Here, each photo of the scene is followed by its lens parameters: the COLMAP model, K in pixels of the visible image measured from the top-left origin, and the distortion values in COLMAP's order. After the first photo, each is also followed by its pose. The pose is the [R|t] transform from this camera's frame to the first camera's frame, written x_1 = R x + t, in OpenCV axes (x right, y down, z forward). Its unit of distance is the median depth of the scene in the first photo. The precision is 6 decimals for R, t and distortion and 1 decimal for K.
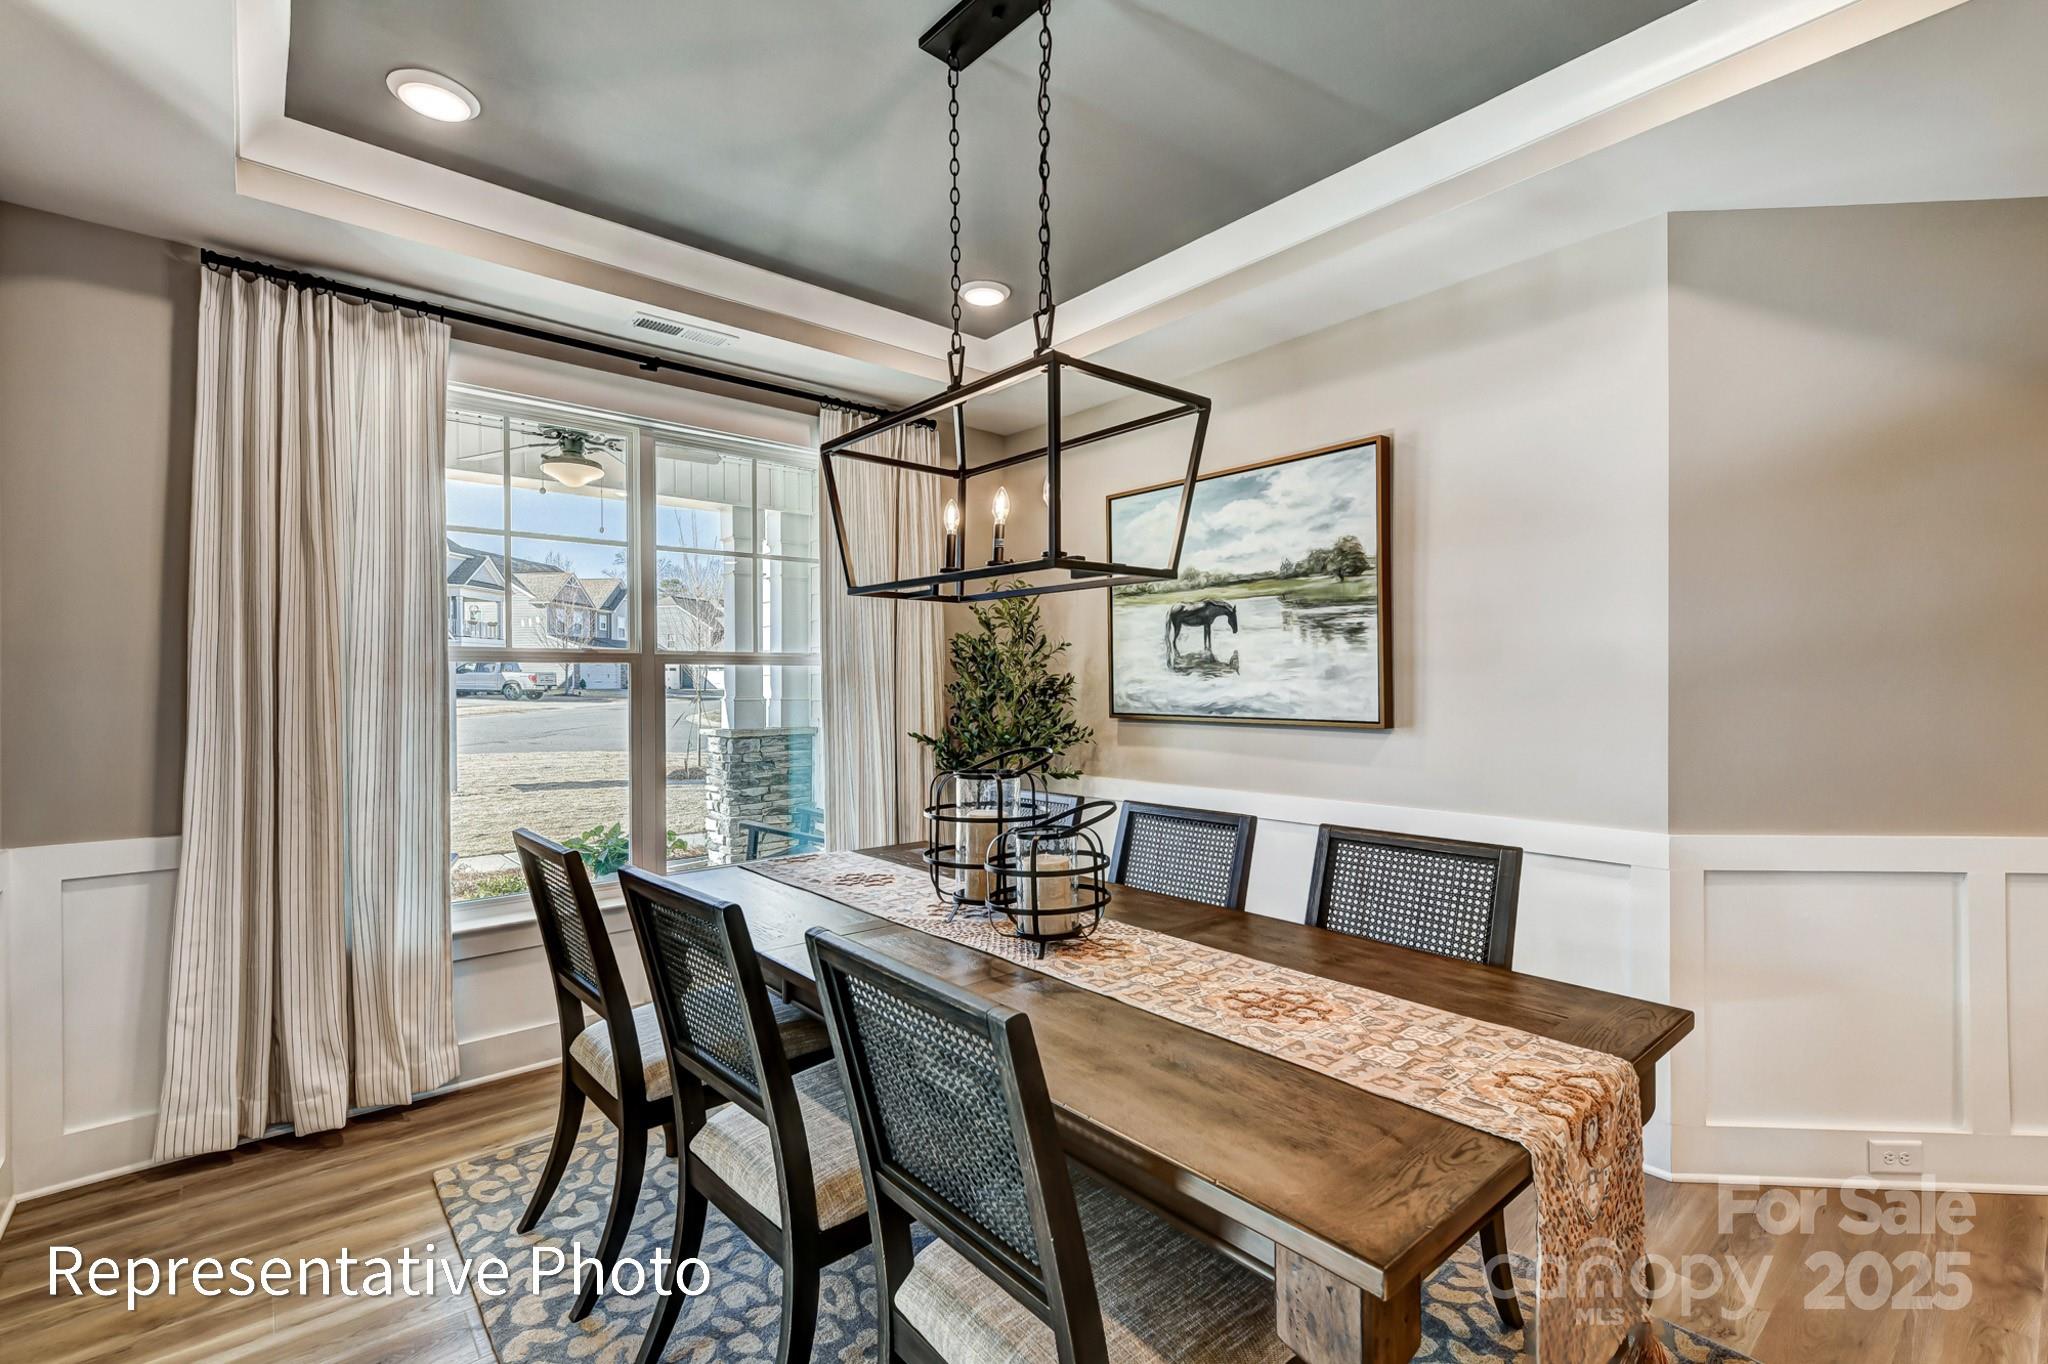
lens RADIAL K [[868.5, 0, 1029.6], [0, 868.5, 732.4], [0, 0, 1]] dist [-0.039704, 0.000193]
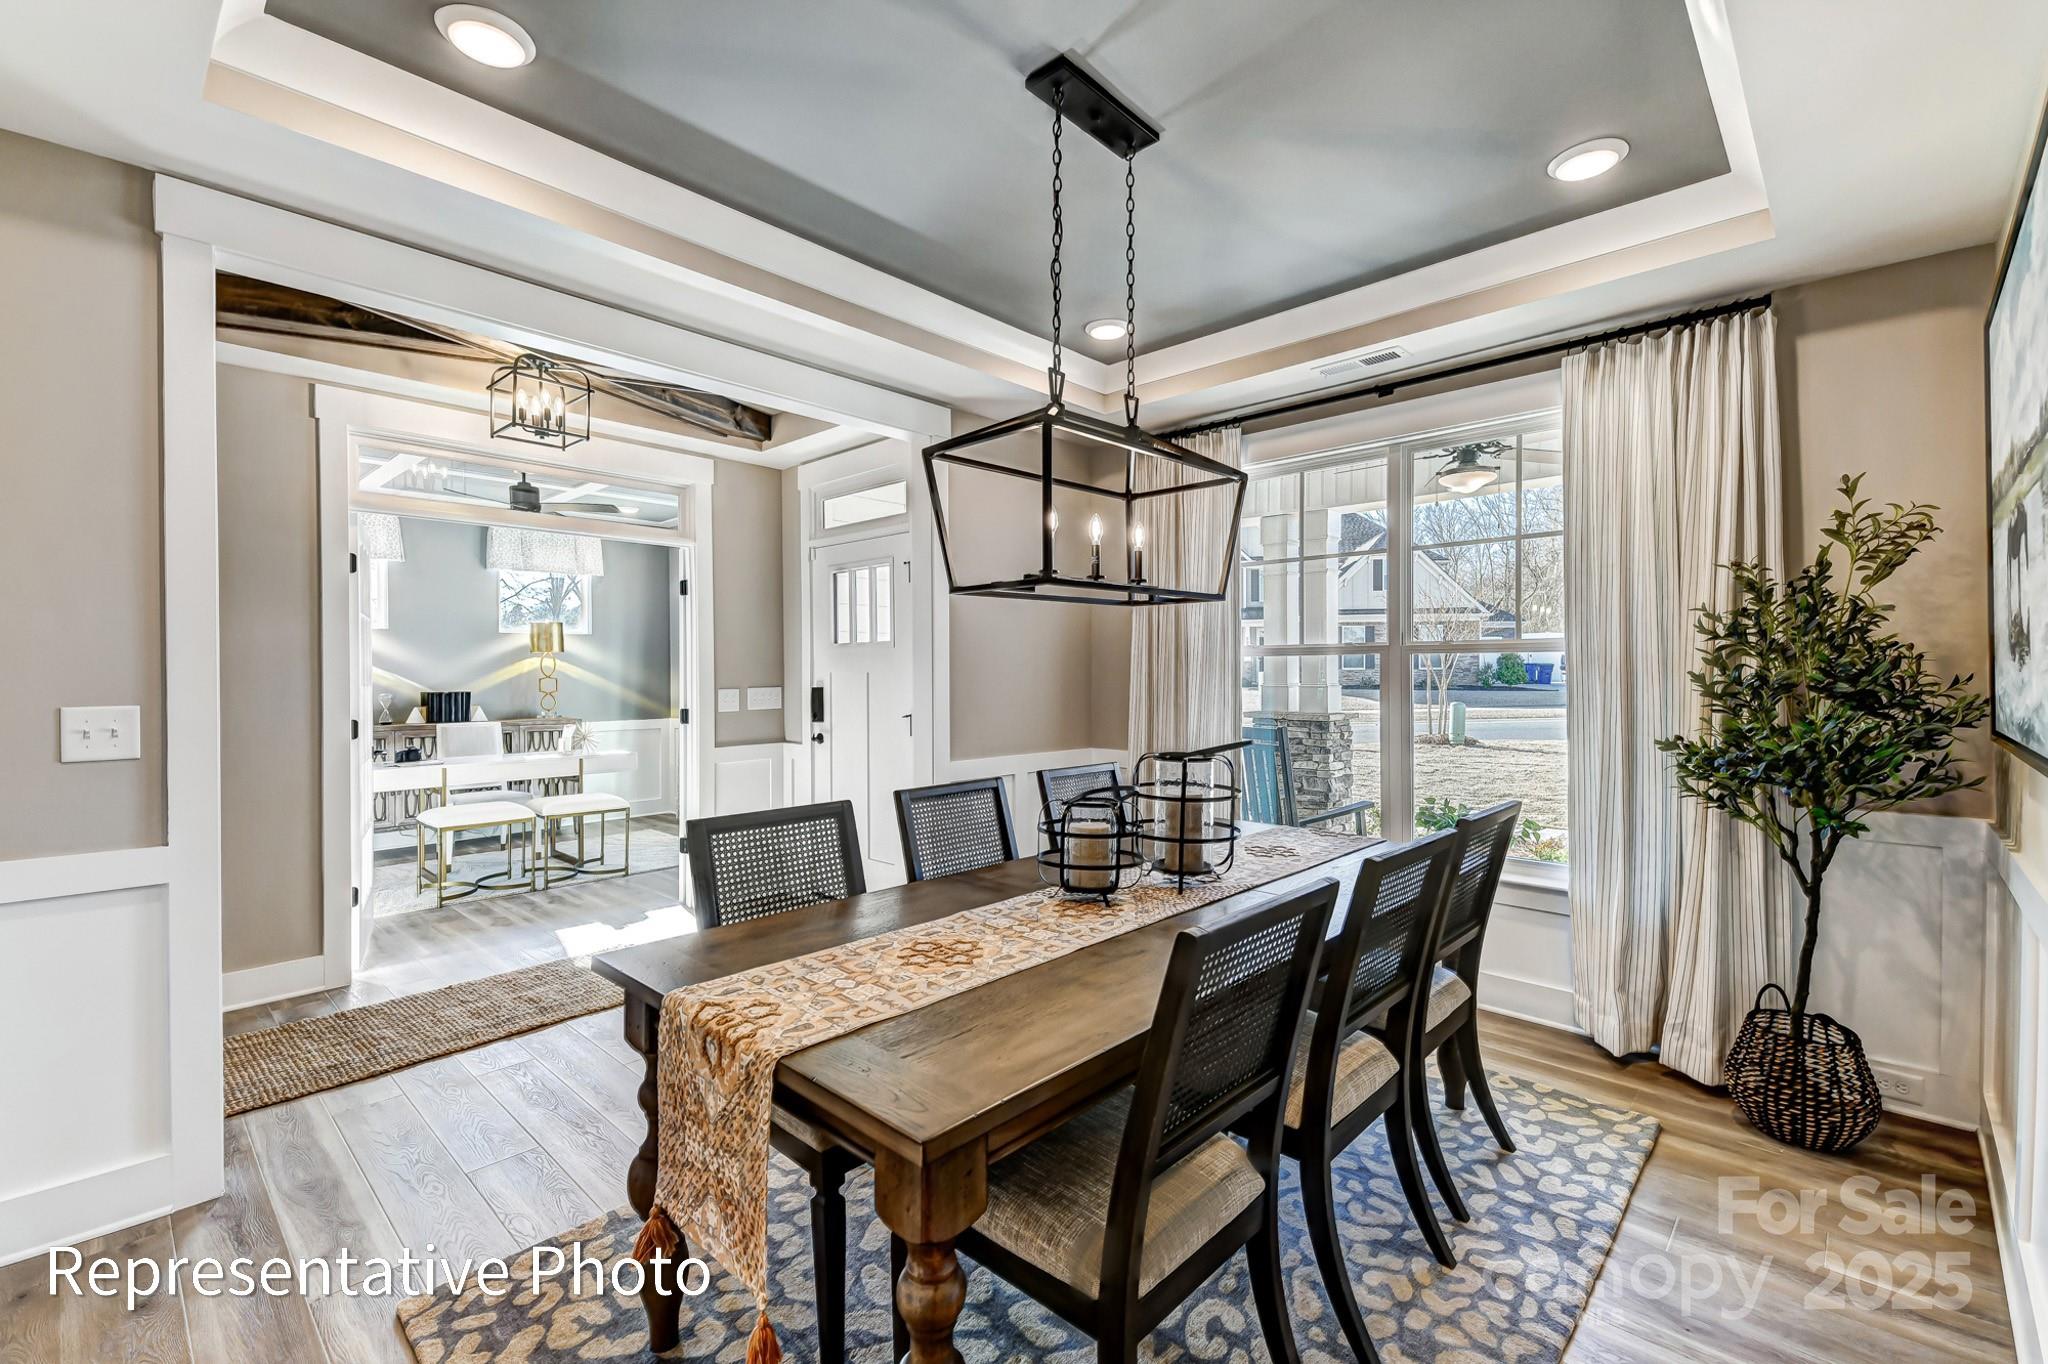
lens RADIAL K [[885.6, 0, 1034.7], [0, 885.6, 681.0], [0, 0, 1]] dist [-0.002873, -0.010097]
pose [[0.097933, -0.005755, -0.995176, 1.634316], [-0.047787, 0.998803, -0.010479, -0.040152], [0.994045, 0.048582, 0.097540, 1.107372]]
